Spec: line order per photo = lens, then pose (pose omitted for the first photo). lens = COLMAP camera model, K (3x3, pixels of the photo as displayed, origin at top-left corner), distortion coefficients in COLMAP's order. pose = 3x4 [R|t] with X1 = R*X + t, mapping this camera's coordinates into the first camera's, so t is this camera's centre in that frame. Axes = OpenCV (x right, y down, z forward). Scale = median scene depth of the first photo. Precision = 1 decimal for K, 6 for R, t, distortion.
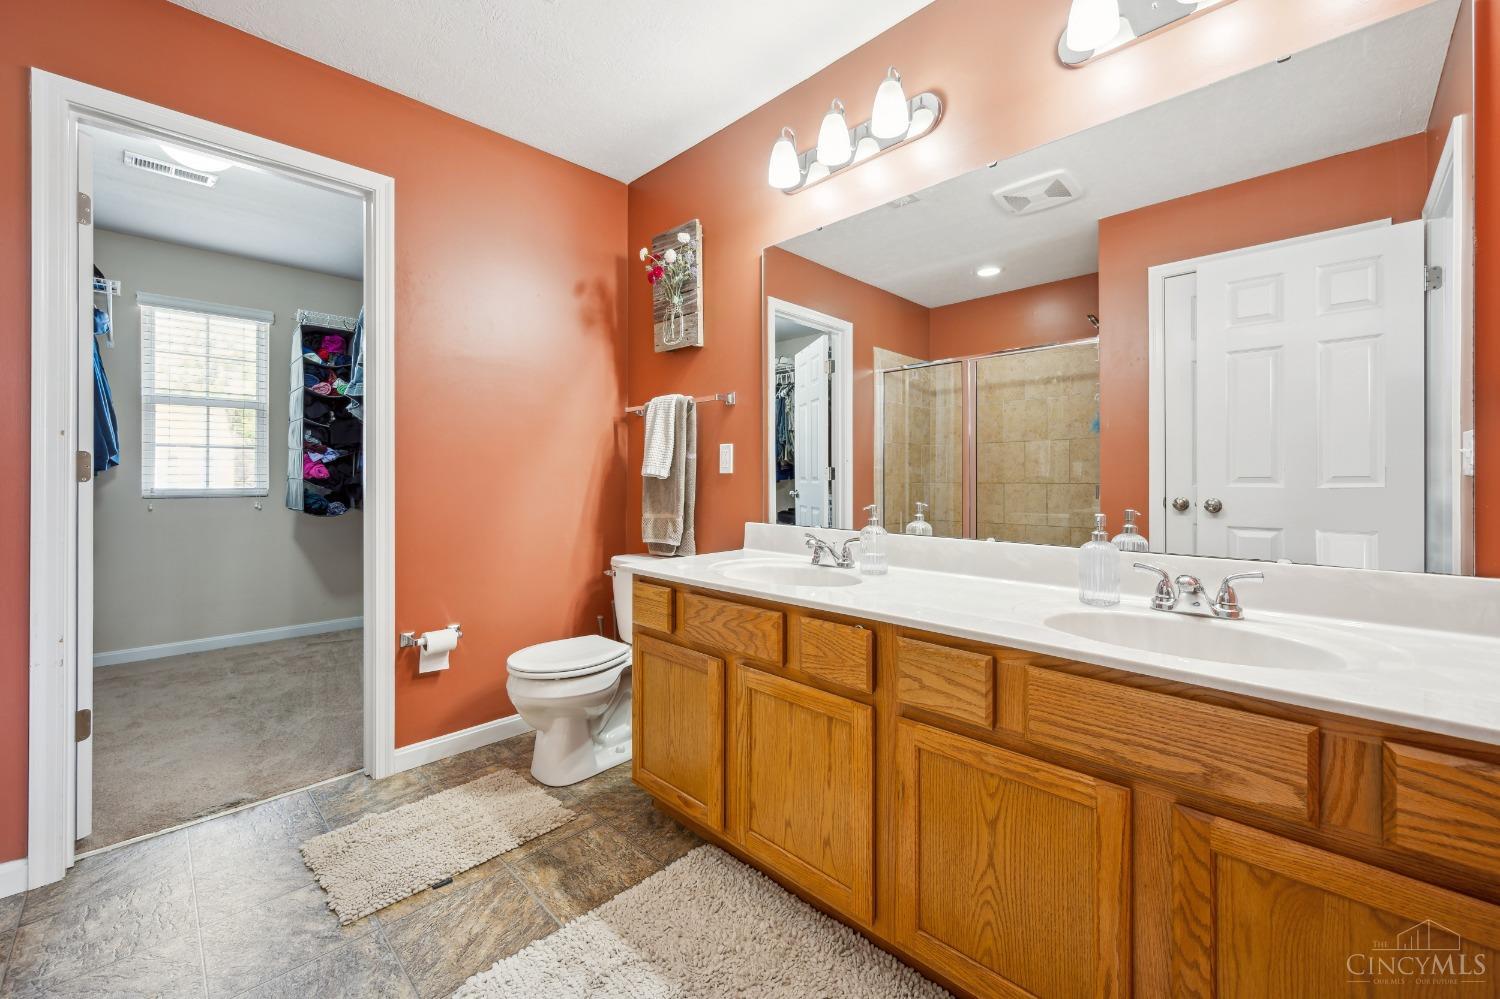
lens RADIAL K [[596.7, 0, 742.6], [0, 596.7, 478.0], [0, 0, 1]] dist [-0.001887, 0.000540]
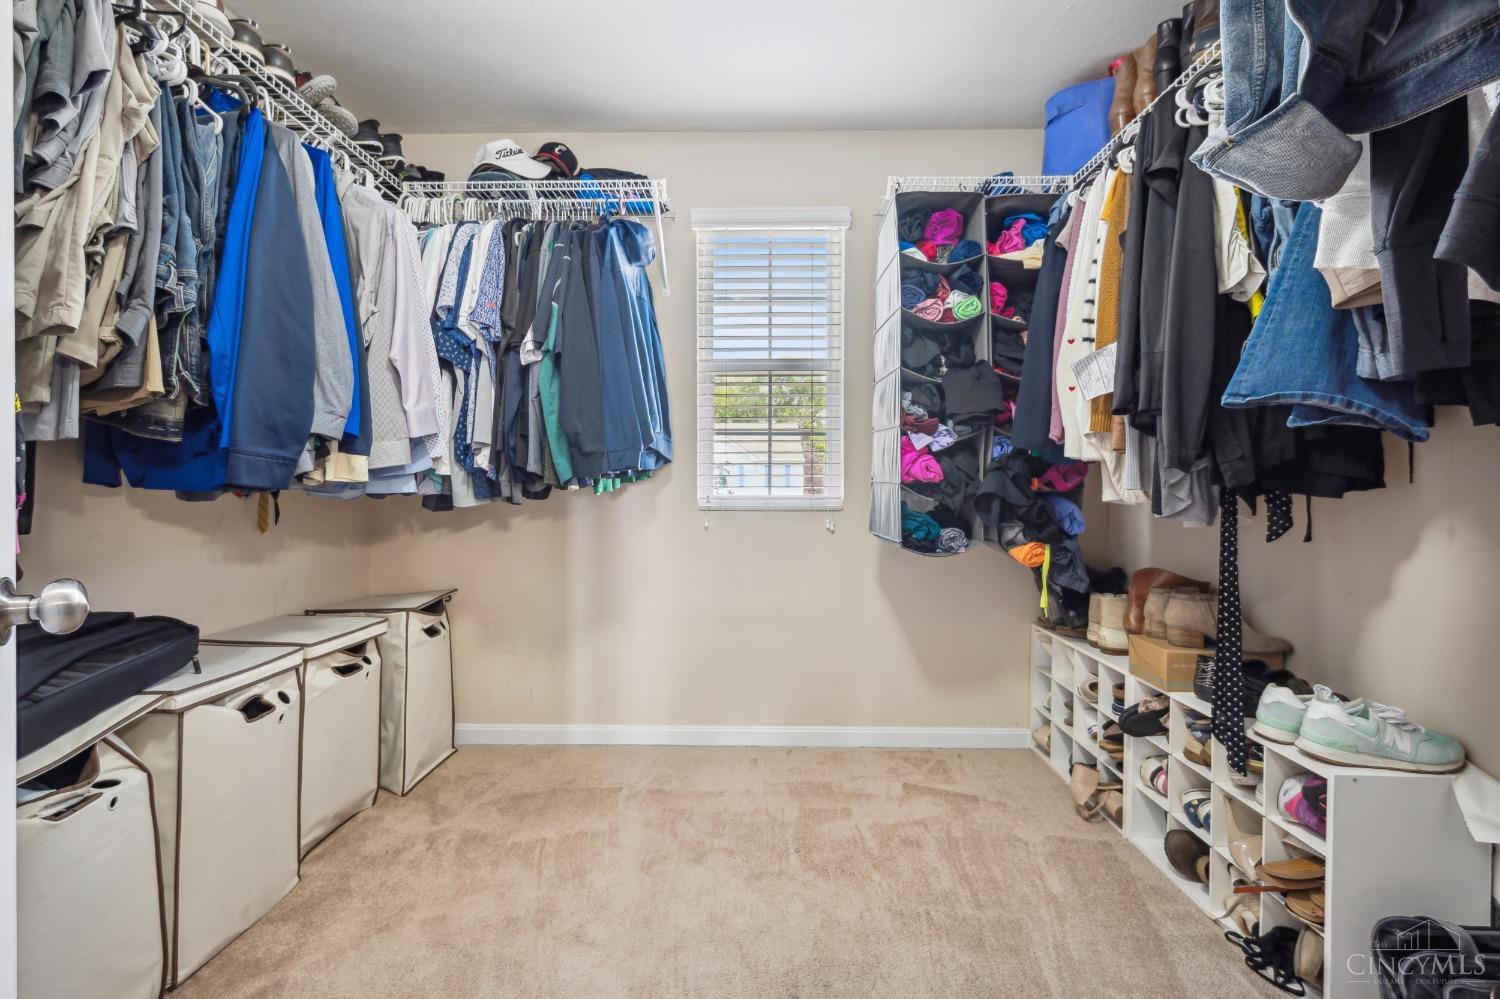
lens RADIAL K [[596.7, 0, 747.1], [0, 596.7, 492.8], [0, 0, 1]] dist [-0.001887, 0.000540]
pose [[0.697311, 0.008834, -0.716714, -0.444240], [0.003874, 0.999863, 0.016094, 0.001061], [0.716758, -0.013999, 0.697181, 0.523073]]
